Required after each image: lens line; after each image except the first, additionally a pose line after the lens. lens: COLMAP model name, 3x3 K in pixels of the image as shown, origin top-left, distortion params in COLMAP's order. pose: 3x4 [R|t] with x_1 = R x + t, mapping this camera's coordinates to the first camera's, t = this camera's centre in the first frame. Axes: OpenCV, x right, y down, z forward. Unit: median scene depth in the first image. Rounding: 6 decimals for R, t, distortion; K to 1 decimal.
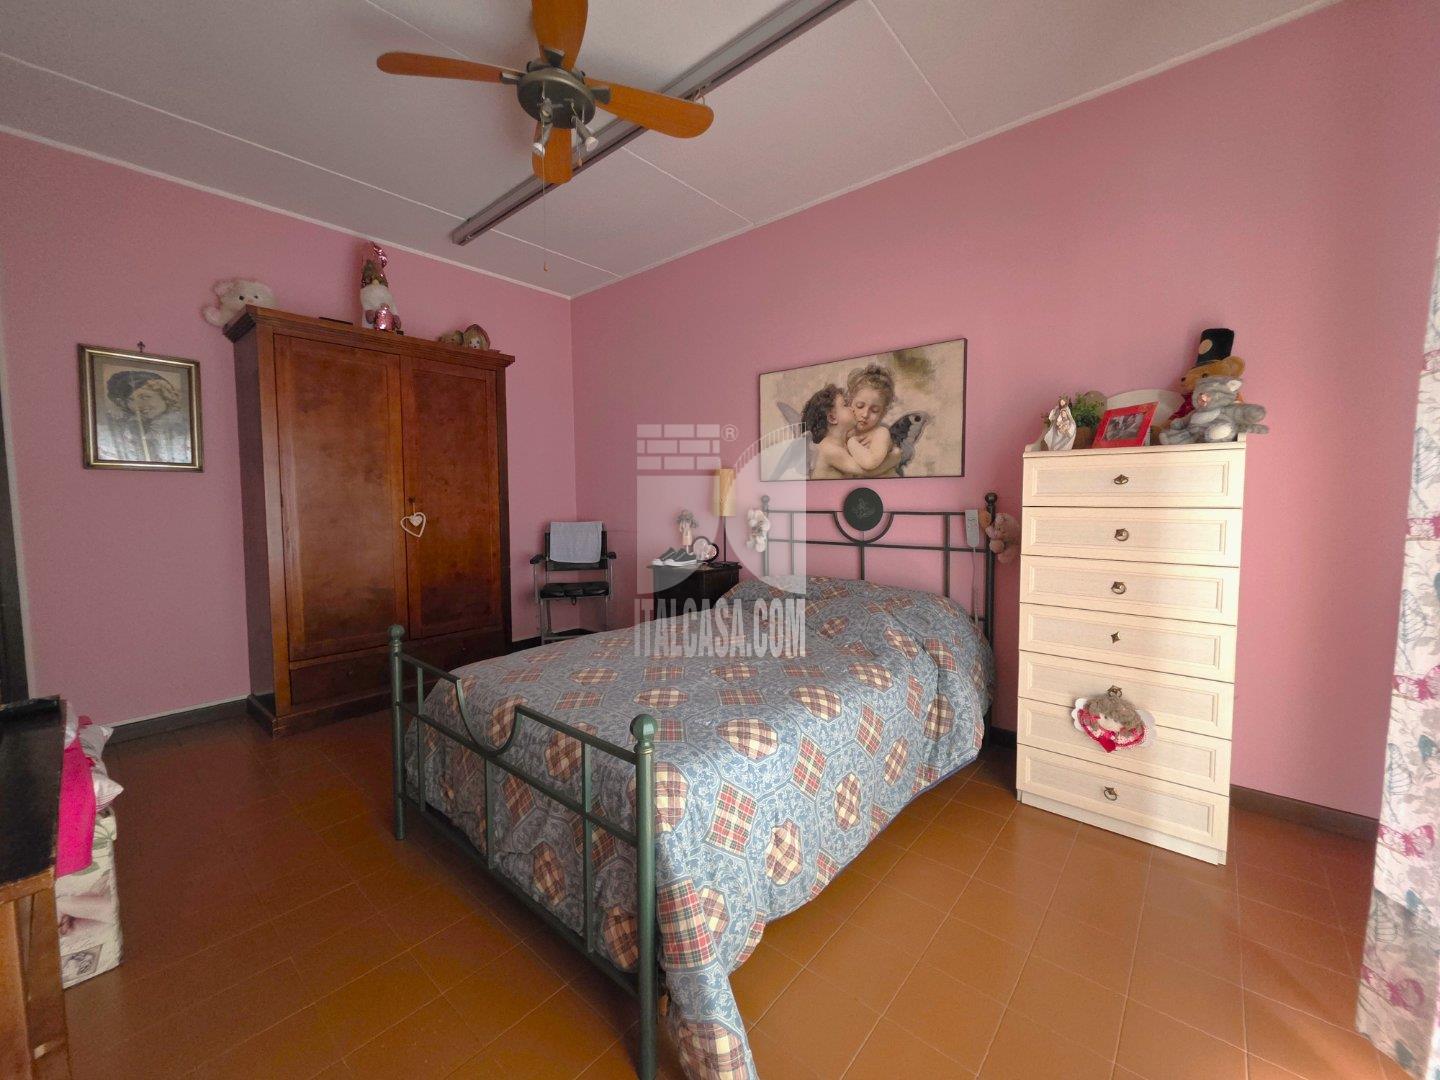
lens RADIAL K [[577.3, 0, 722.8], [0, 577.3, 526.2], [0, 0, 1]] dist [0.002594, -0.000859]
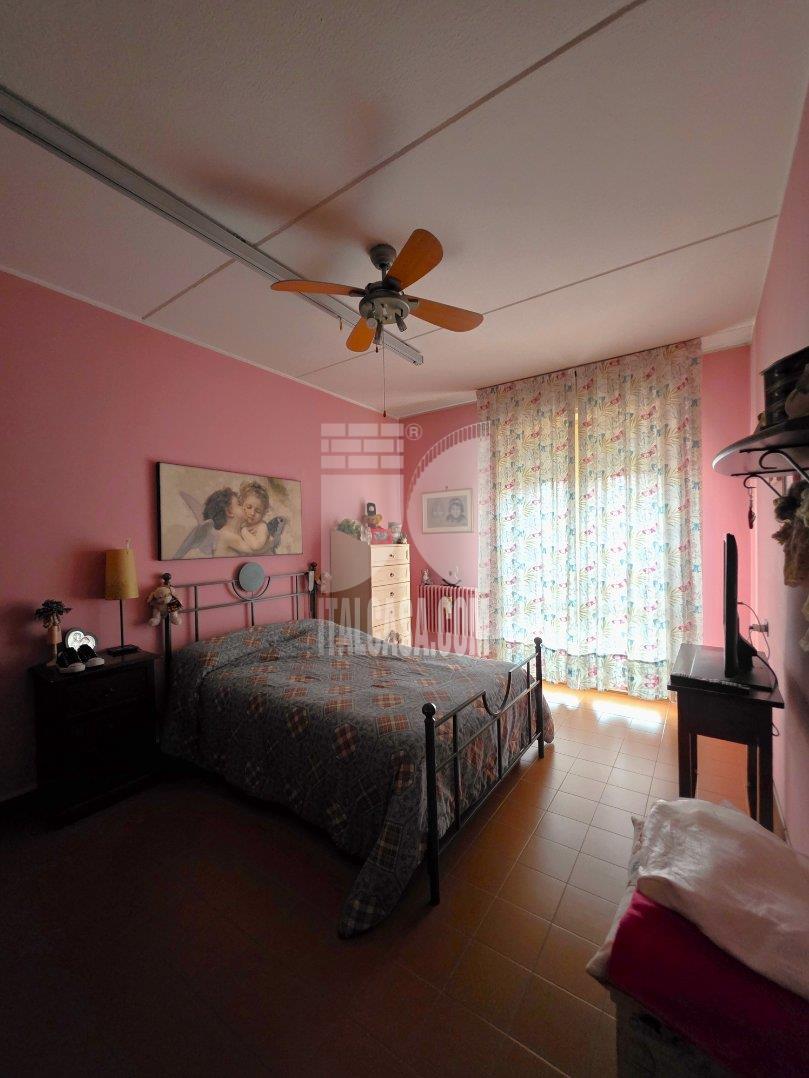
lens RADIAL K [[432.1, 0, 407.0], [0, 432.1, 544.2], [0, 0, 1]] dist [0.002594, -0.000859]
pose [[-0.108104, 0.003222, 0.994134, -0.907192], [0.075520, 0.997132, 0.004980, -0.089506], [-0.991267, 0.075615, -0.108037, 0.732047]]
